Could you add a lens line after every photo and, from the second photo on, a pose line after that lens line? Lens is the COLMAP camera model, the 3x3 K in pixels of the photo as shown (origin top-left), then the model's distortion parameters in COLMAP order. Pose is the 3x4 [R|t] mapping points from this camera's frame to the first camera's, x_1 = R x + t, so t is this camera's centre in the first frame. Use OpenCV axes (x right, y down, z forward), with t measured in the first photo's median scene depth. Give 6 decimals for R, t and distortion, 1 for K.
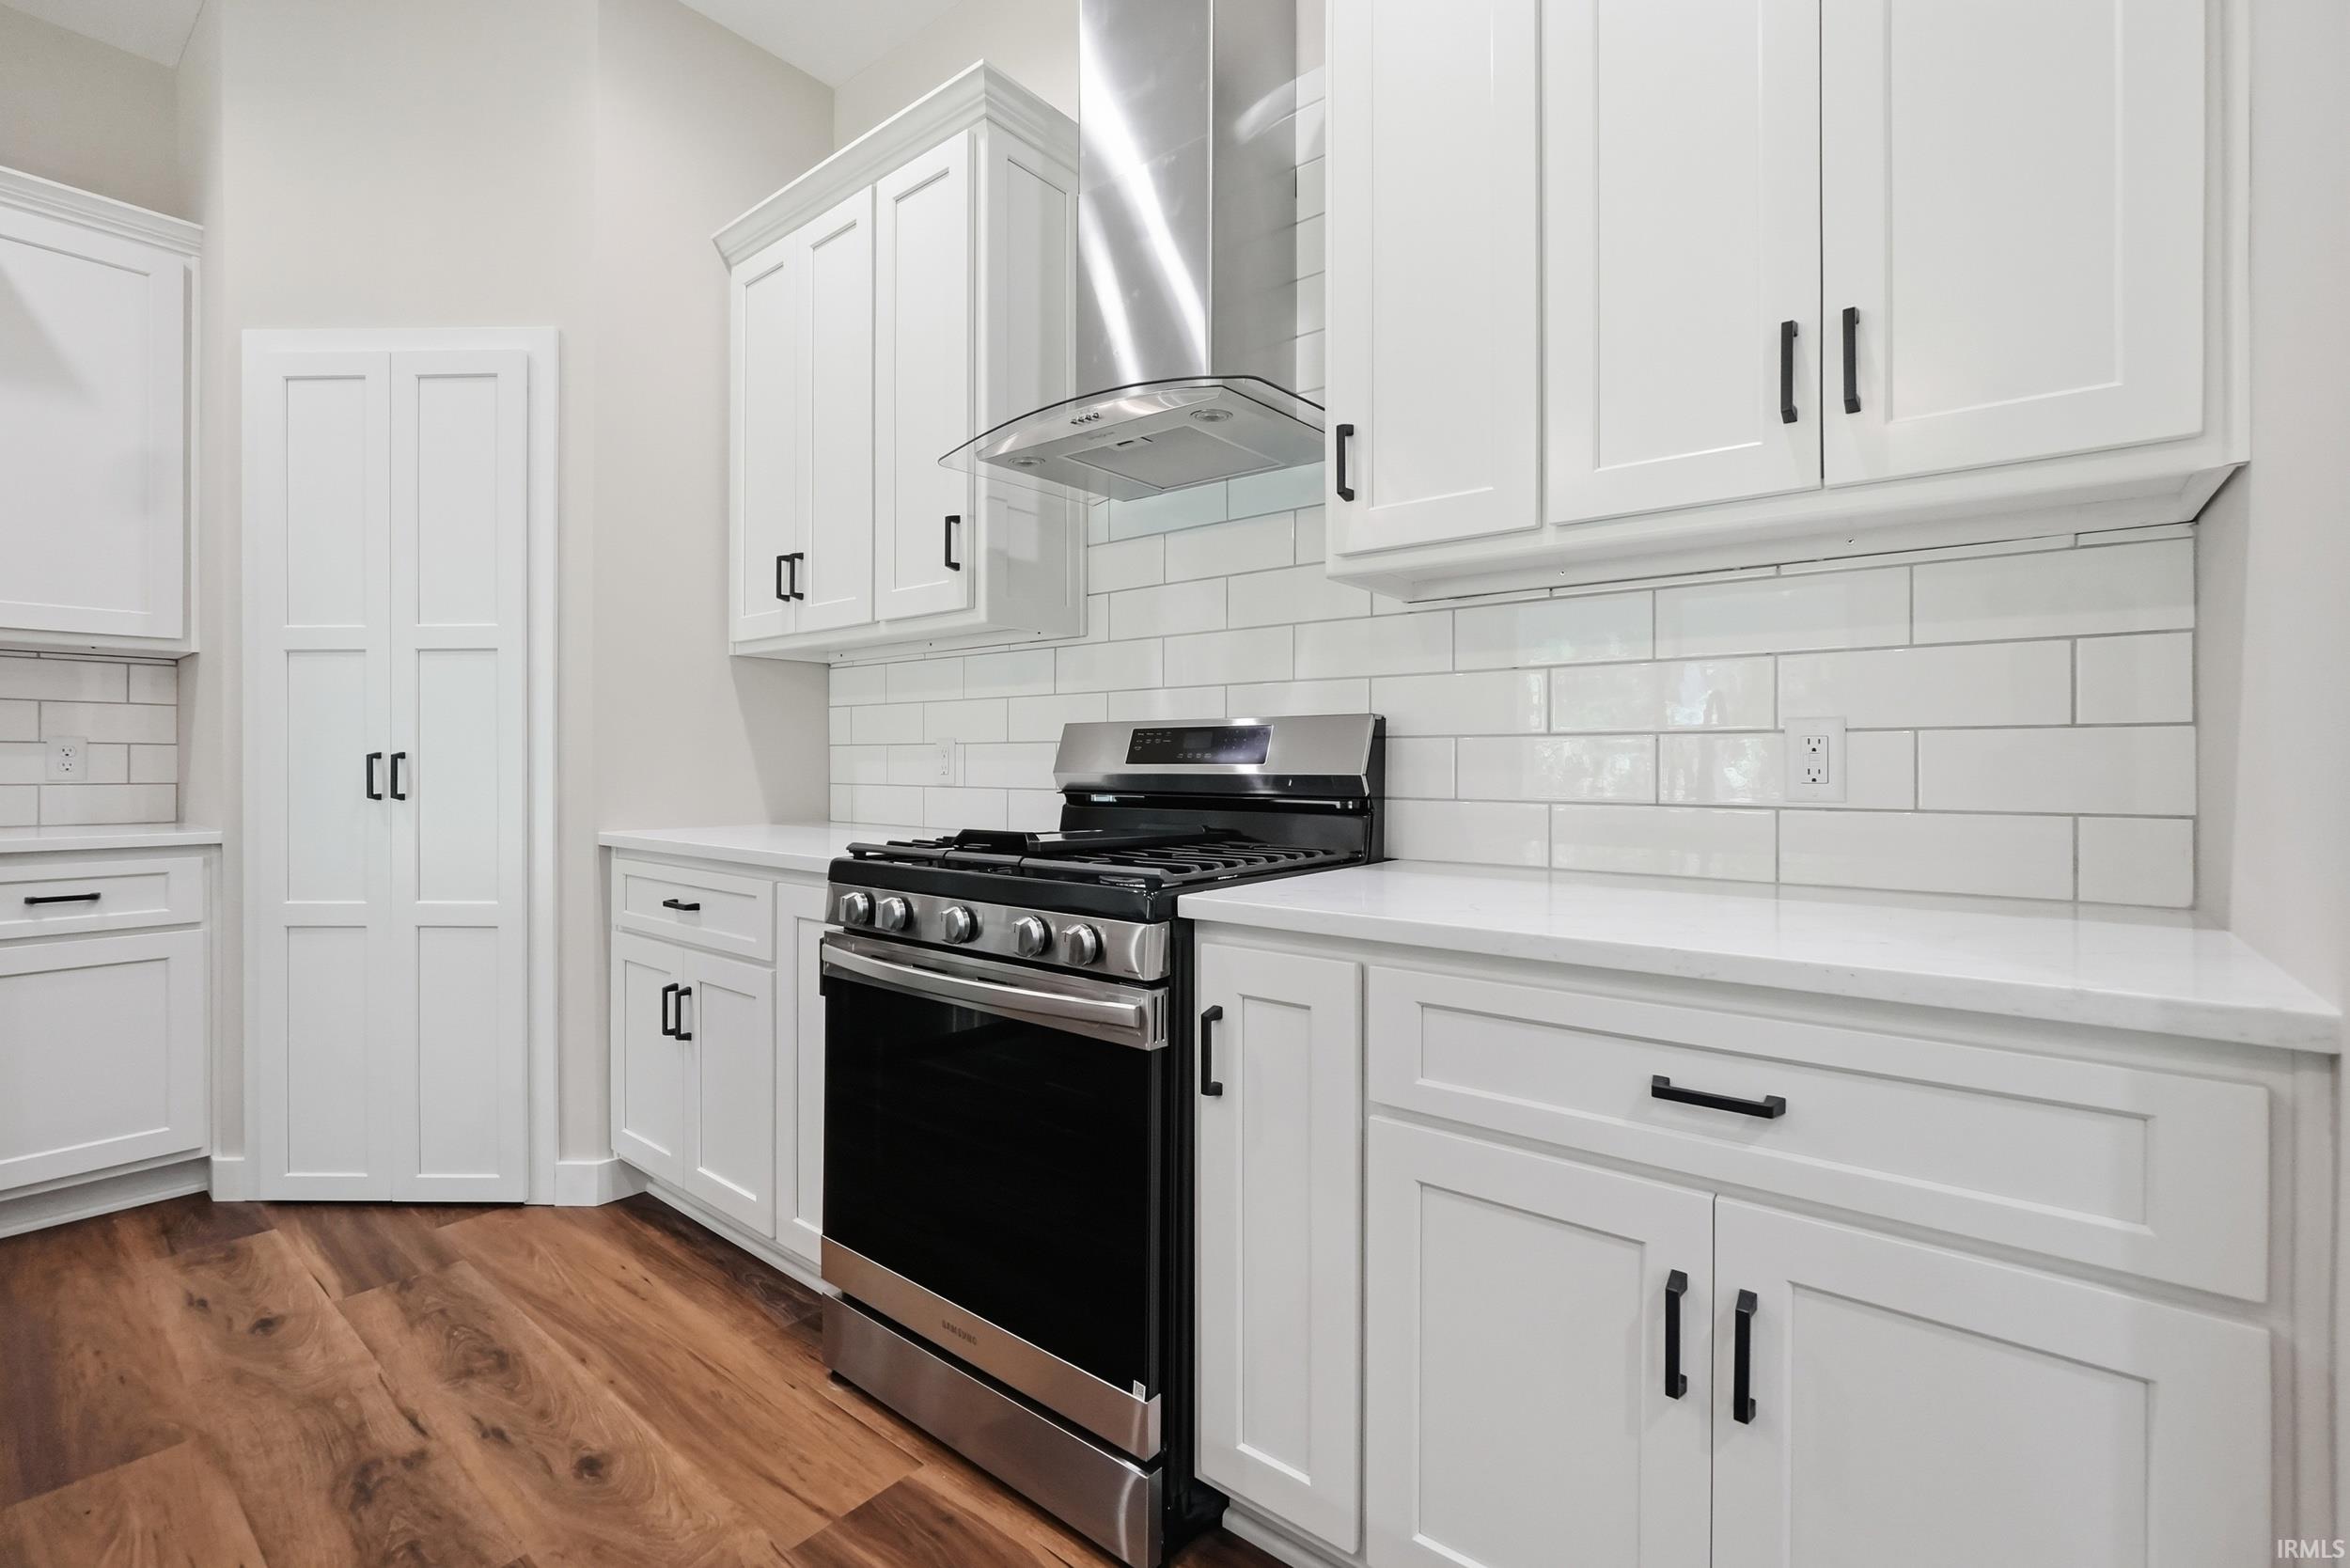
lens RADIAL K [[1025.1, 0, 1180.8], [0, 1025.1, 766.4], [0, 0, 1]] dist [-0.009120, -0.000013]
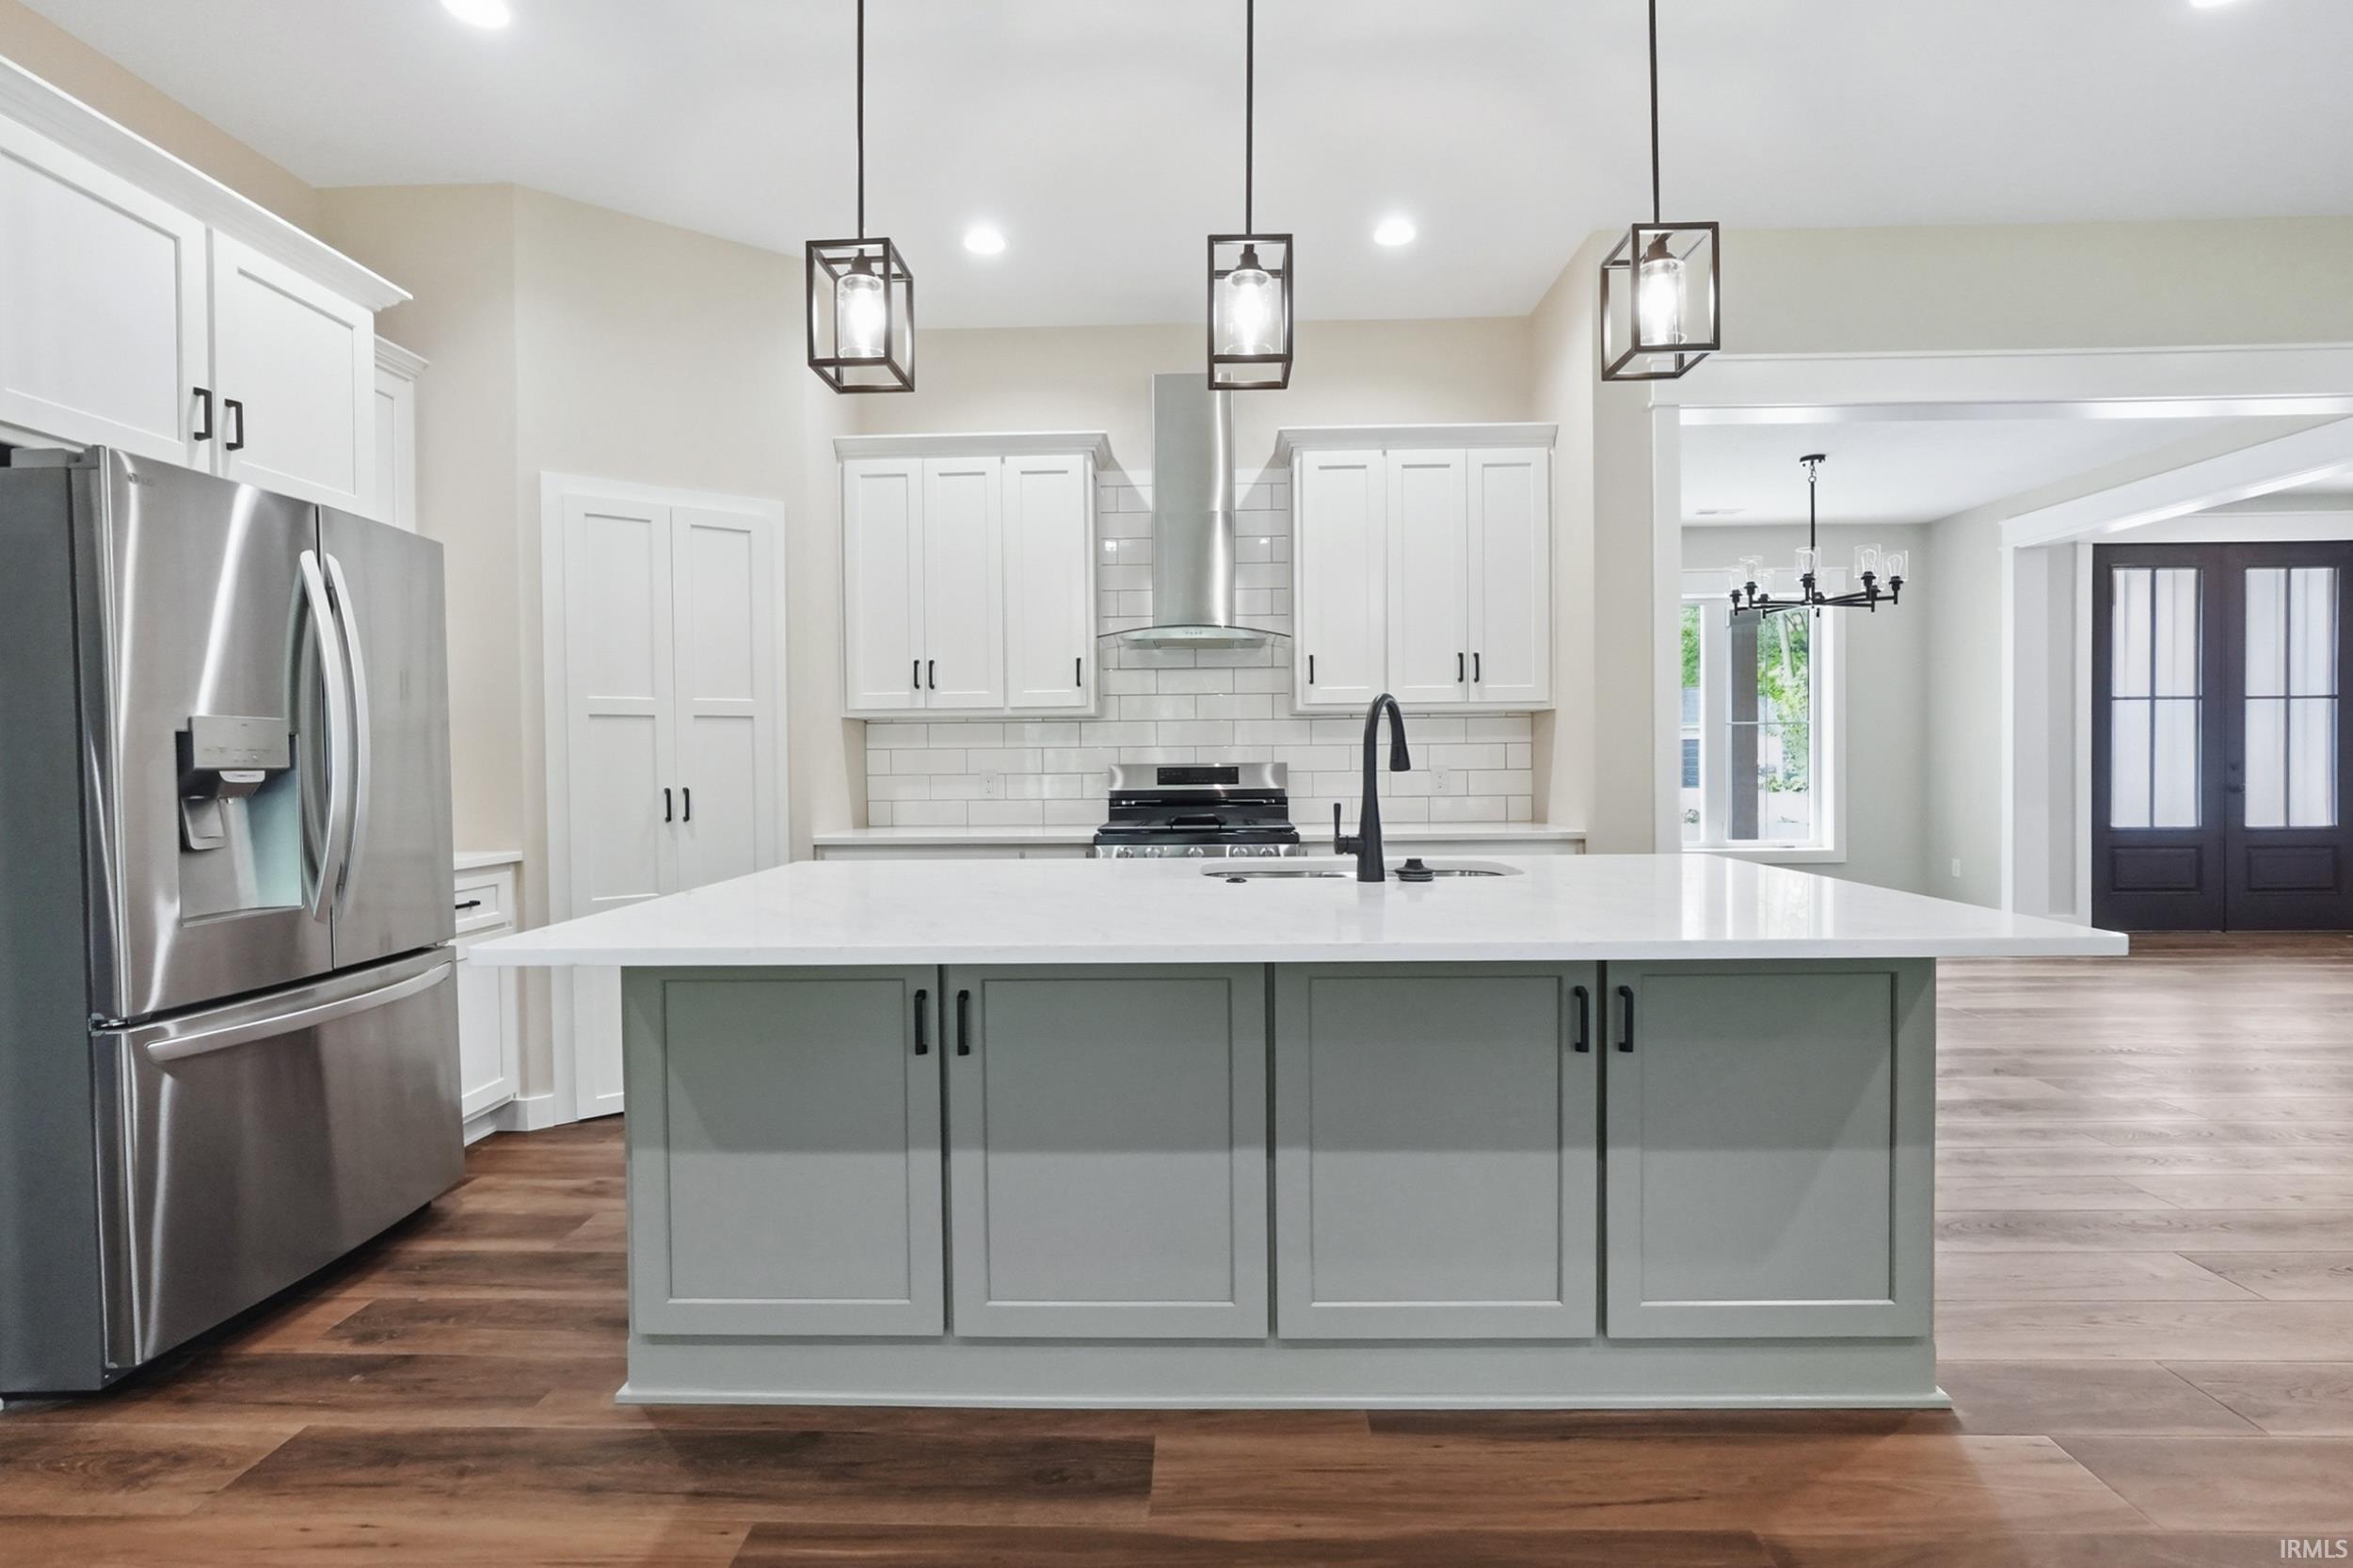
lens RADIAL K [[1026.3, 0, 1182.3], [0, 1026.3, 766.4], [0, 0, 1]] dist [-0.009120, -0.000013]
pose [[0.805655, -0.006830, 0.592345, -1.220267], [0.012989, 0.999897, -0.006138, -0.026811], [-0.592242, 0.012639, 0.805661, -0.668534]]
